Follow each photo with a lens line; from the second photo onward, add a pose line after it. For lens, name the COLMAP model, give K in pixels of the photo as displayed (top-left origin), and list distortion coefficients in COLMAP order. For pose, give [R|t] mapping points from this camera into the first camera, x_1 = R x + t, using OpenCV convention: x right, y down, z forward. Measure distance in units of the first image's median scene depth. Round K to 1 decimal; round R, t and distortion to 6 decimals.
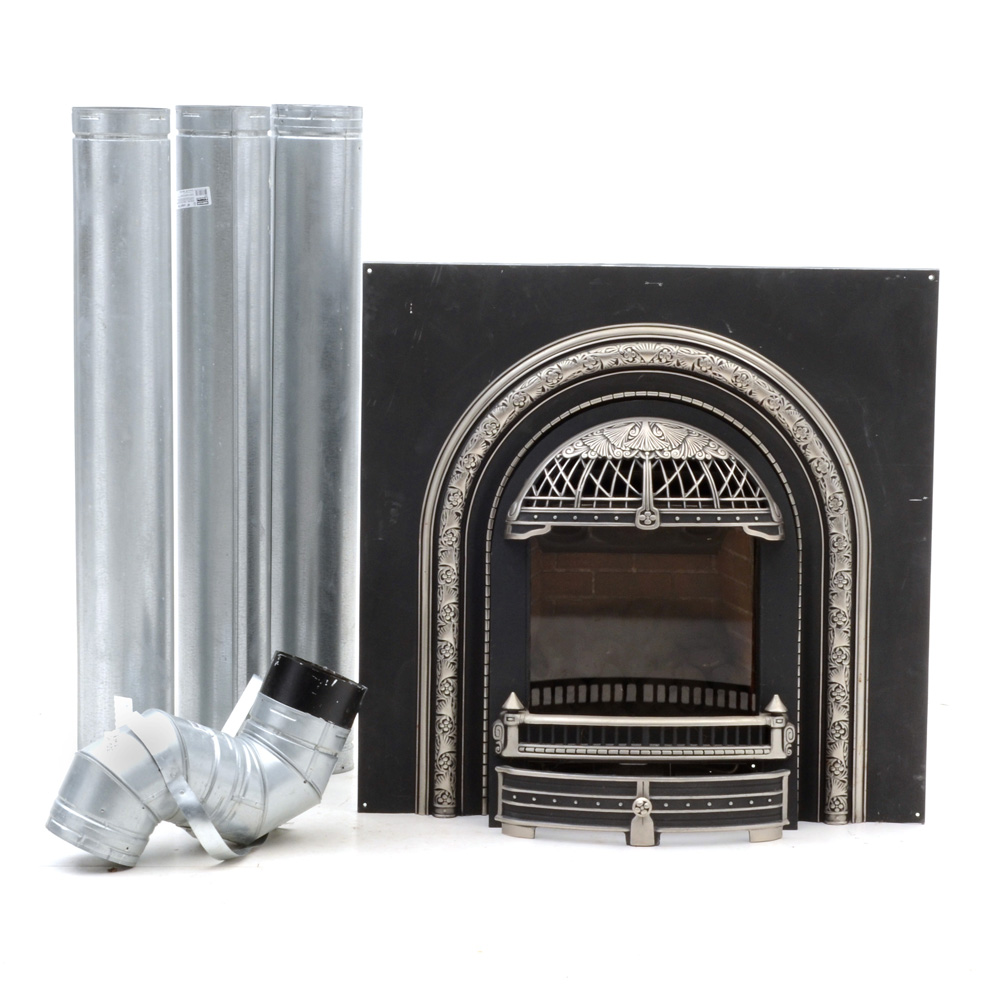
lens RADIAL K [[2936.7, 0, 478.9], [0, 2936.7, 578.1], [0, 0, 1]] dist [0.227114, 0.000000]
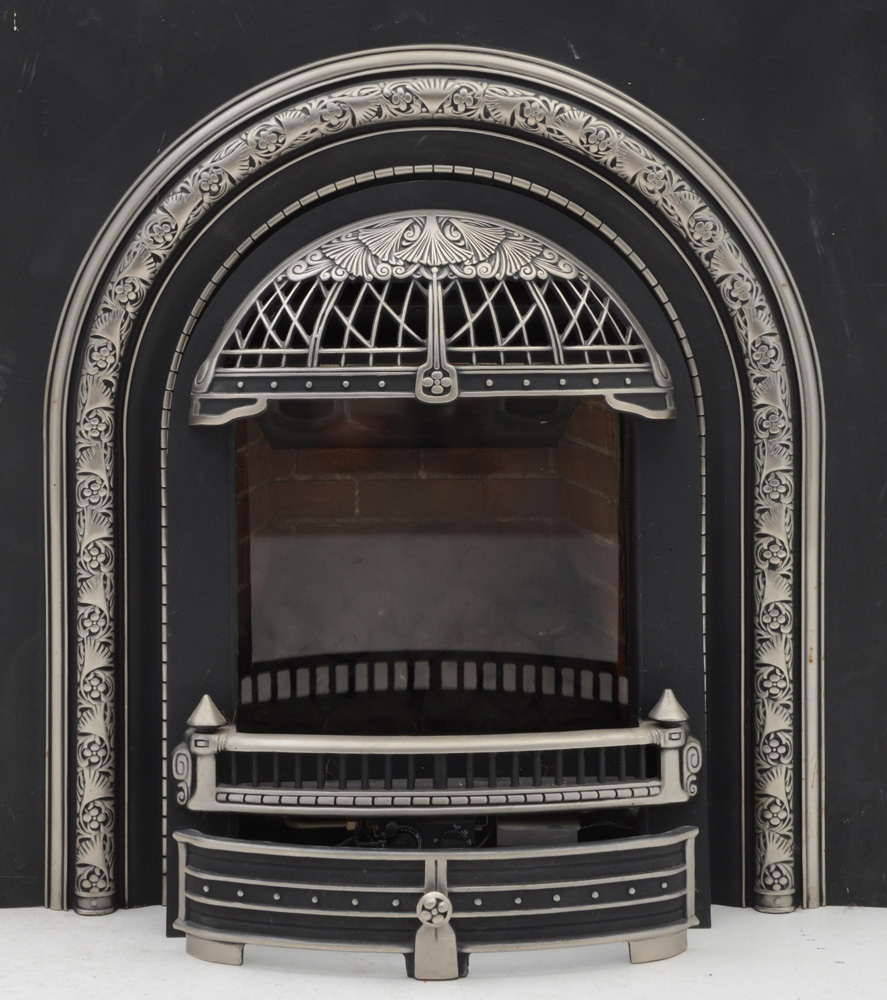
lens RADIAL K [[2237.2, 0, 388.9], [0, 2237.2, 463.2], [0, 0, 1]] dist [0.241857, 0.000000]
pose [[0.999700, -0.017693, 0.016953, 0.040016], [0.017837, 0.999806, -0.008379, -0.001586], [-0.016801, 0.008679, 0.999821, 0.561898]]
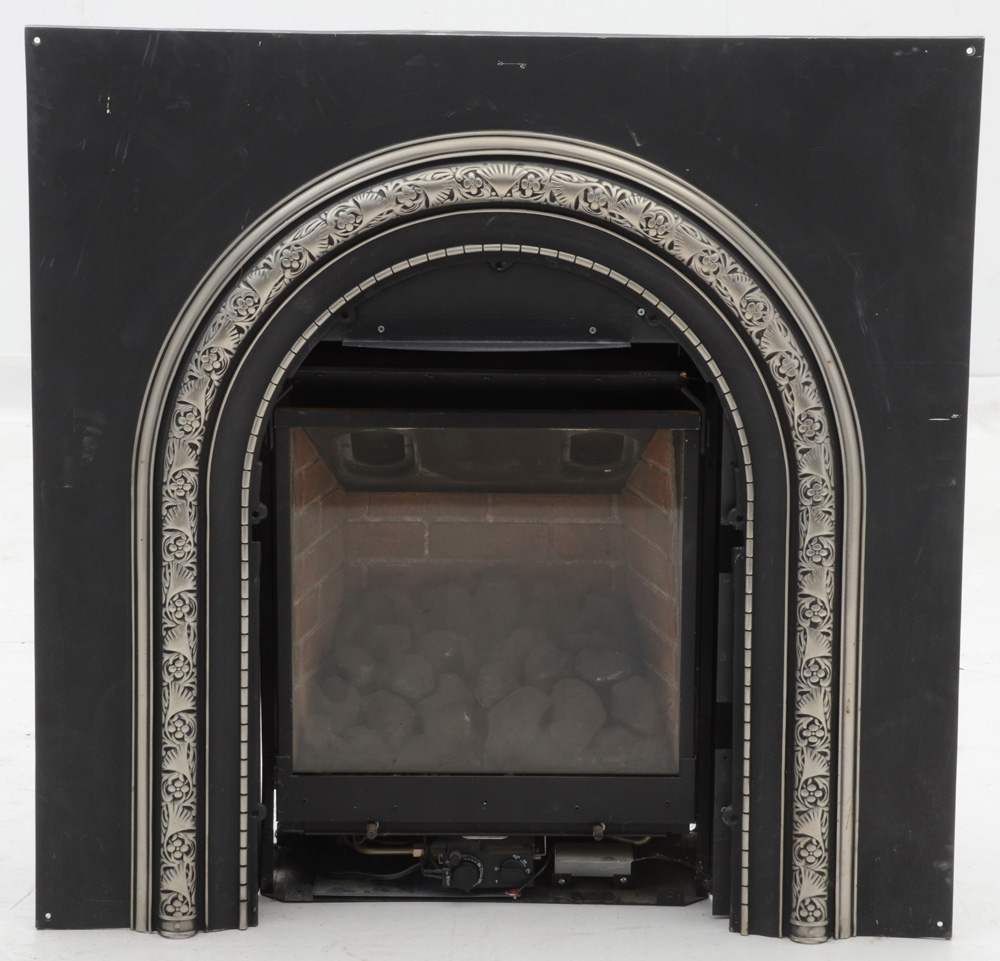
lens RADIAL K [[2802.6, 0, 475.2], [0, 2802.6, 518.1], [0, 0, 1]] dist [0.281870, 0.000000]
pose [[0.999840, -0.005321, 0.017054, 0.041467], [0.004277, 0.998146, 0.060722, -0.042193], [-0.017346, -0.060639, 0.998009, 0.415920]]
